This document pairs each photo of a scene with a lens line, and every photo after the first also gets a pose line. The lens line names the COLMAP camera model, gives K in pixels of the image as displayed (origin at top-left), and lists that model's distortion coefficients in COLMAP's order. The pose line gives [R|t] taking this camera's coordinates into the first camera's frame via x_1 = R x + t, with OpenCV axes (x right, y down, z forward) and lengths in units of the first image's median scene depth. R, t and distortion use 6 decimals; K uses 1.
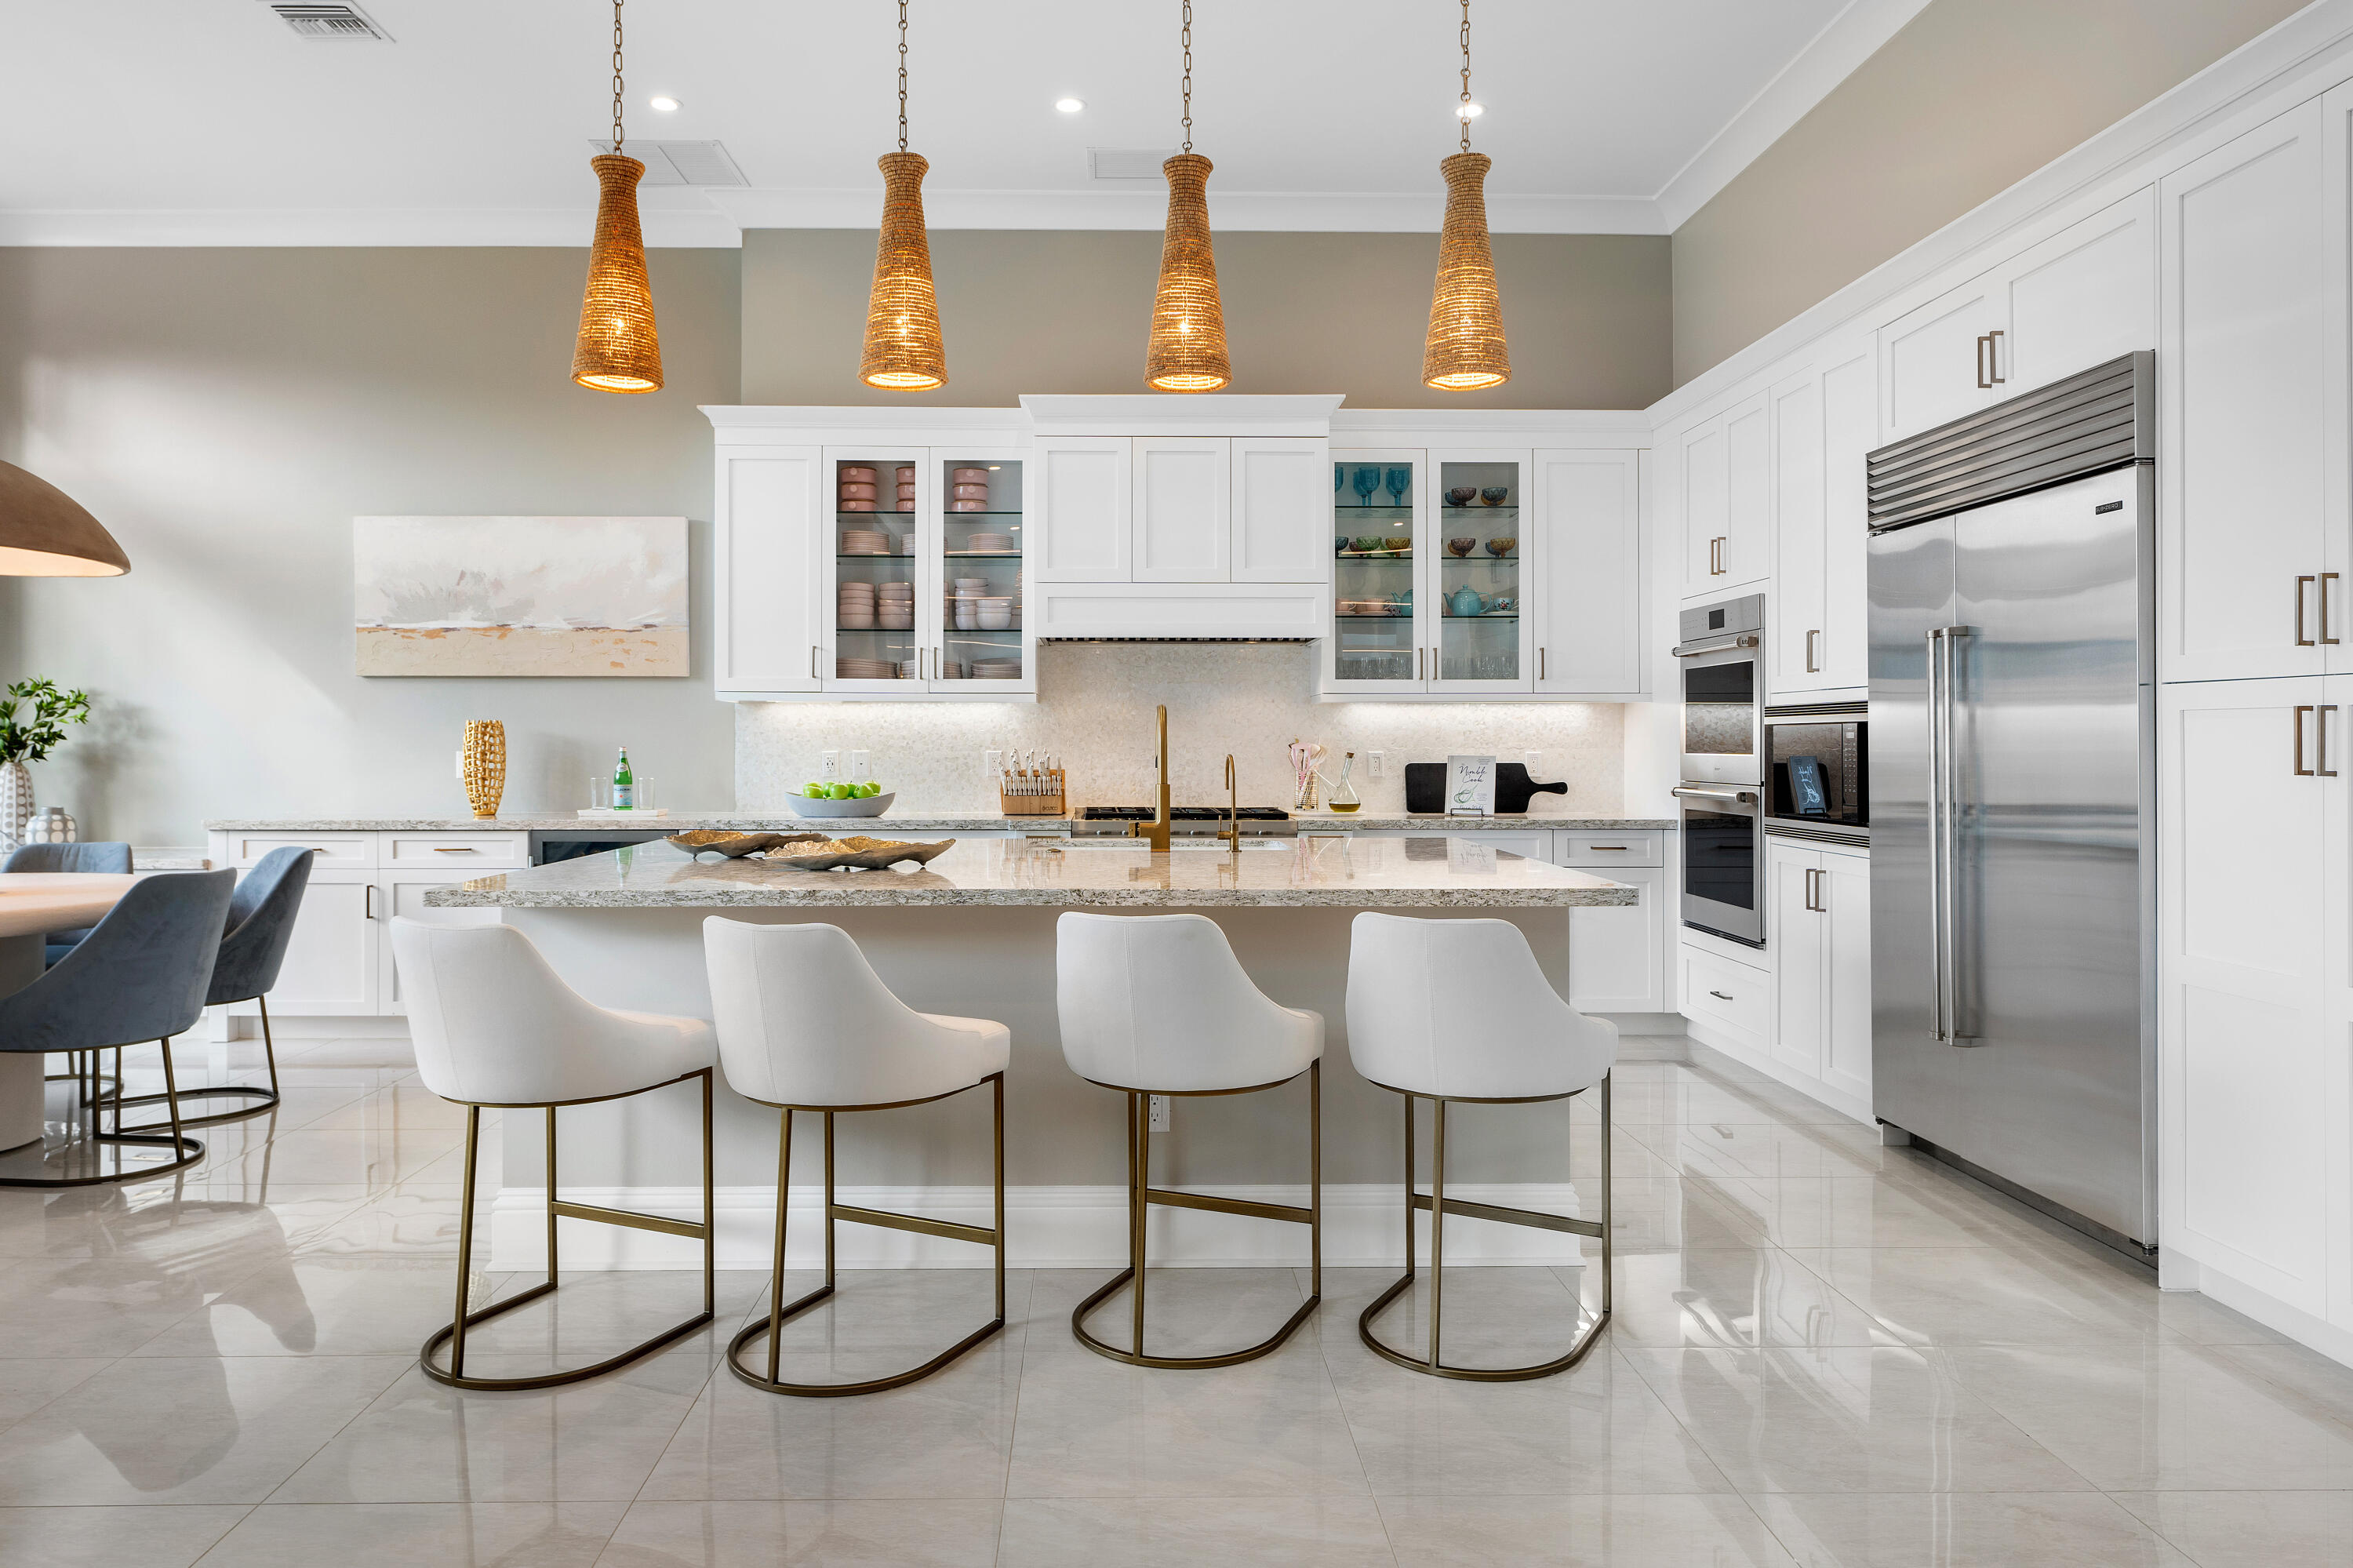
lens RADIAL K [[1509.0, 0, 1187.1], [0, 1509.0, 732.3], [0, 0, 1]] dist [-0.005078, 0.001484]
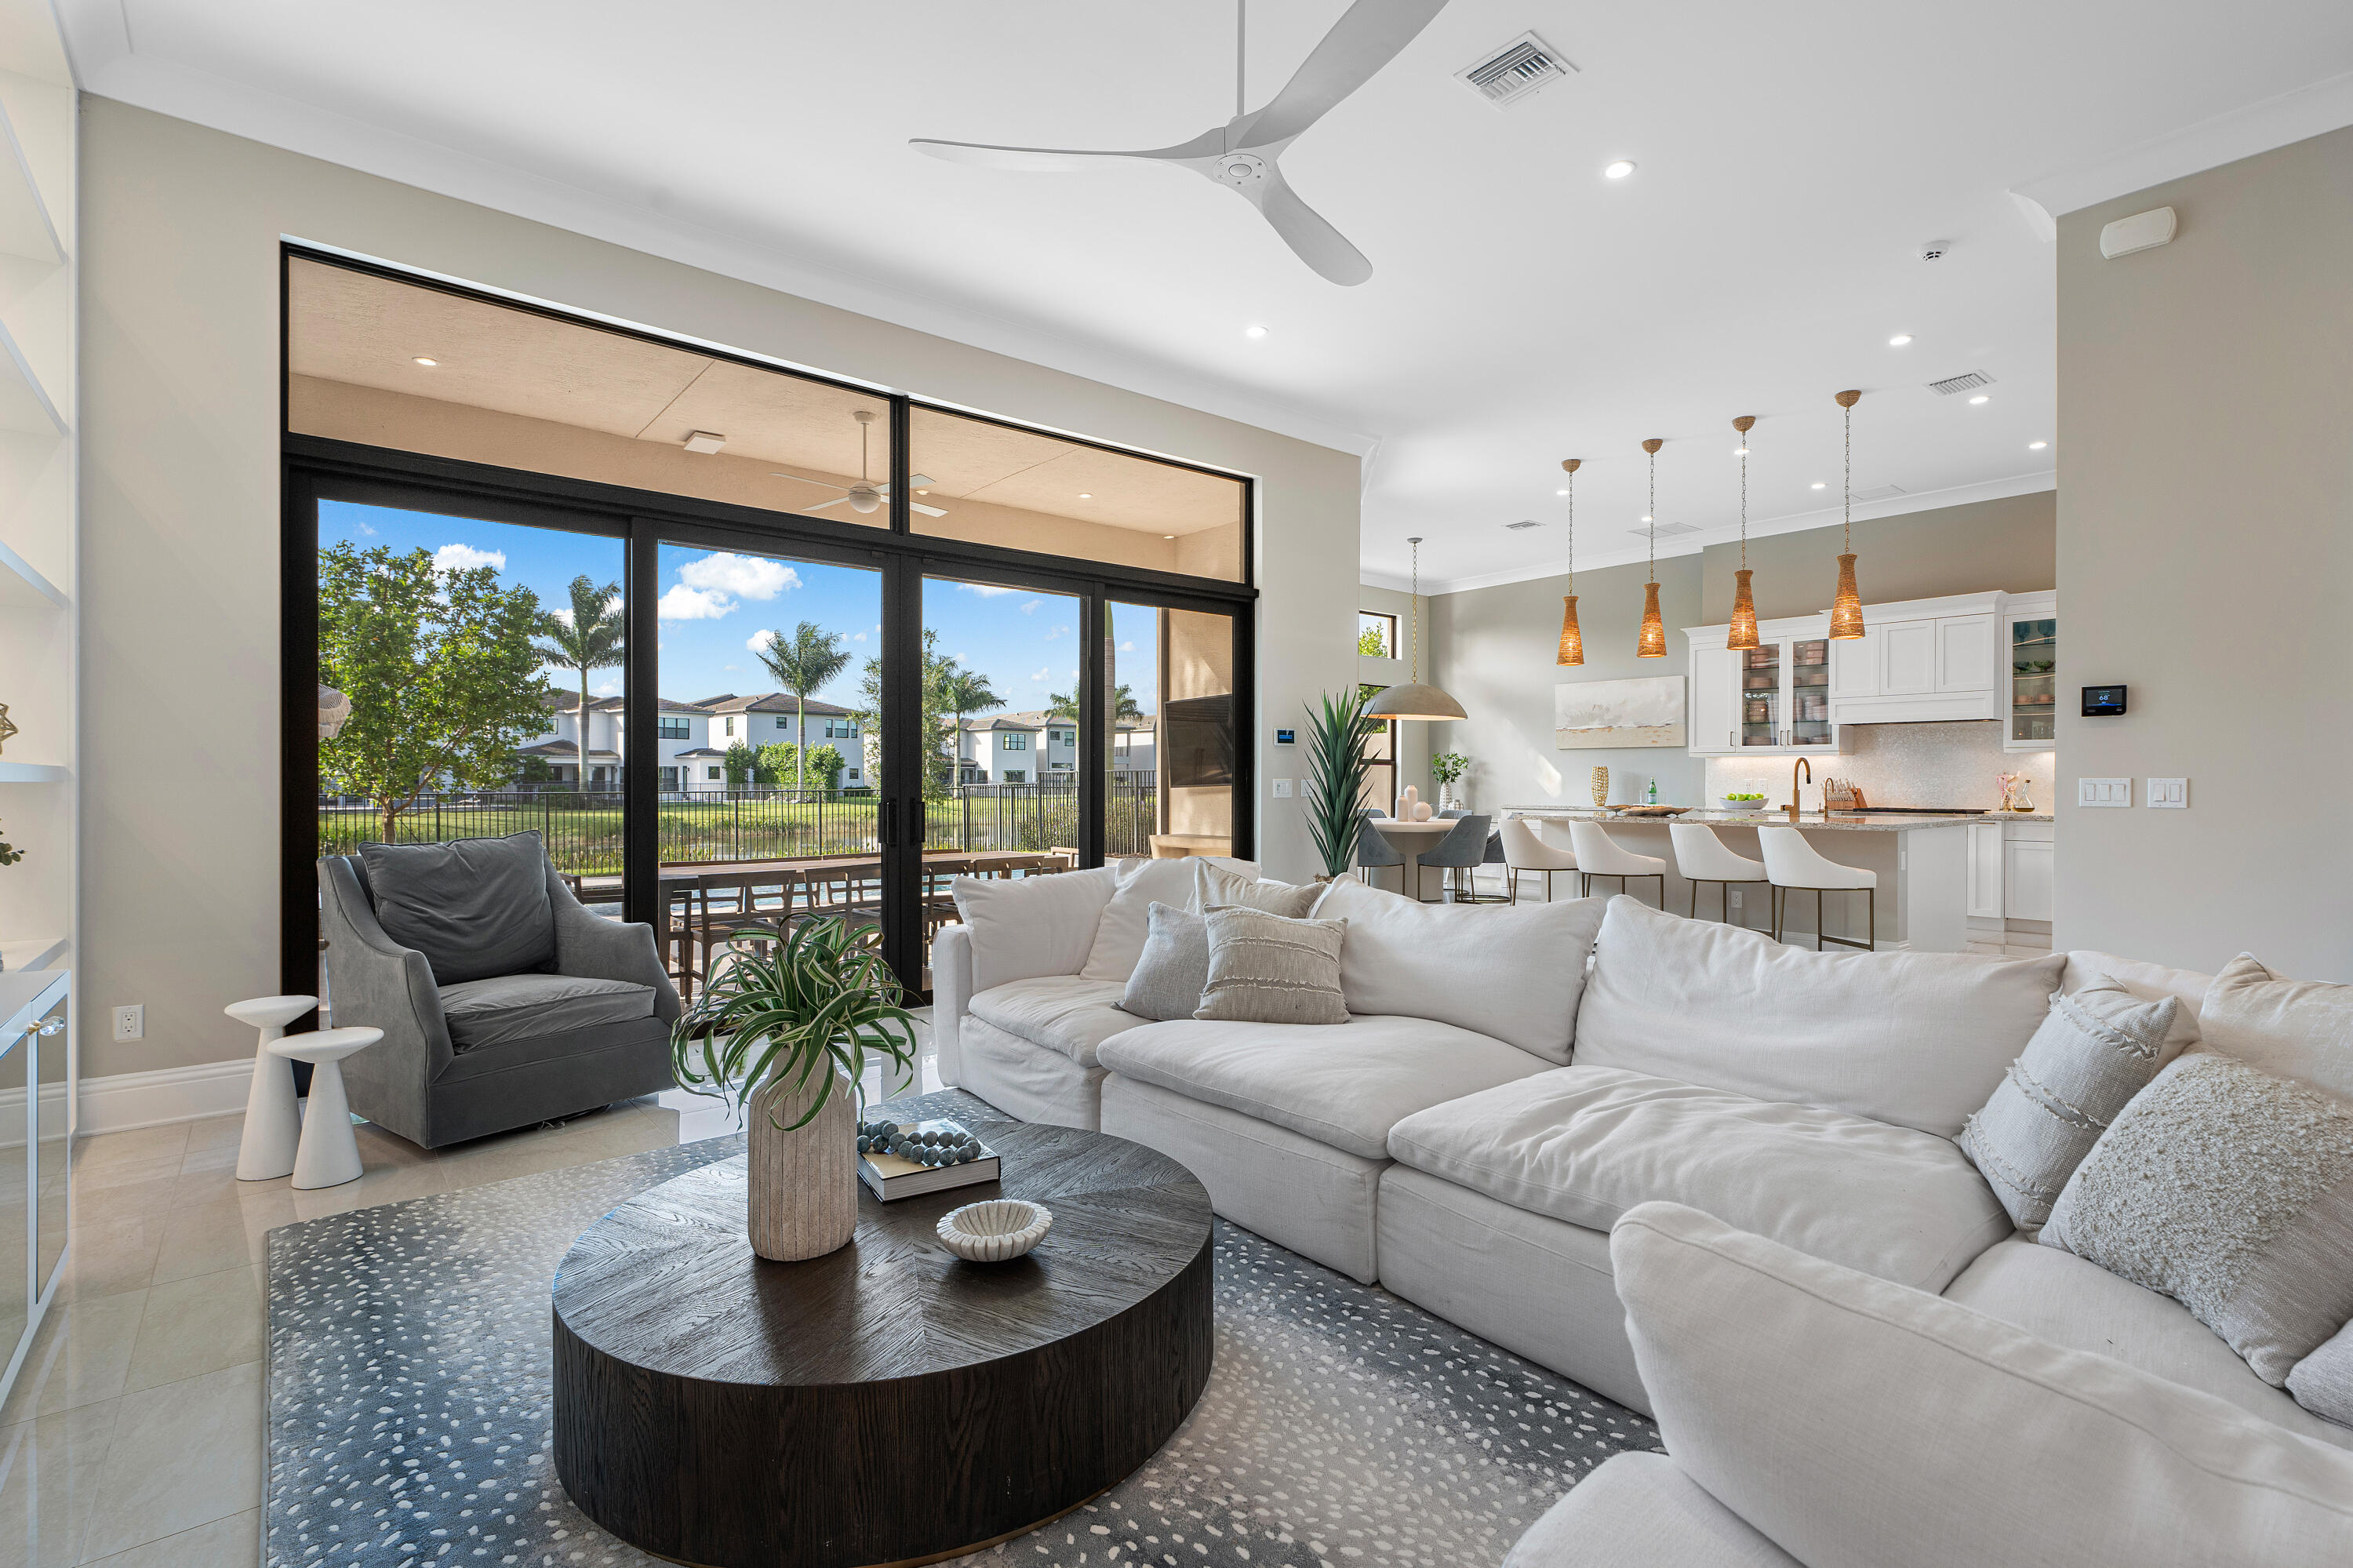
lens RADIAL K [[1093.8, 0, 1182.6], [0, 1093.8, 783.6], [0, 0, 1]] dist [-0.003792, -0.000902]
pose [[0.602056, 0.002807, -0.798449, 0.547178], [-0.005008, 0.999987, -0.000260, 0.024421], [0.798438, 0.004155, 0.602063, -0.610398]]
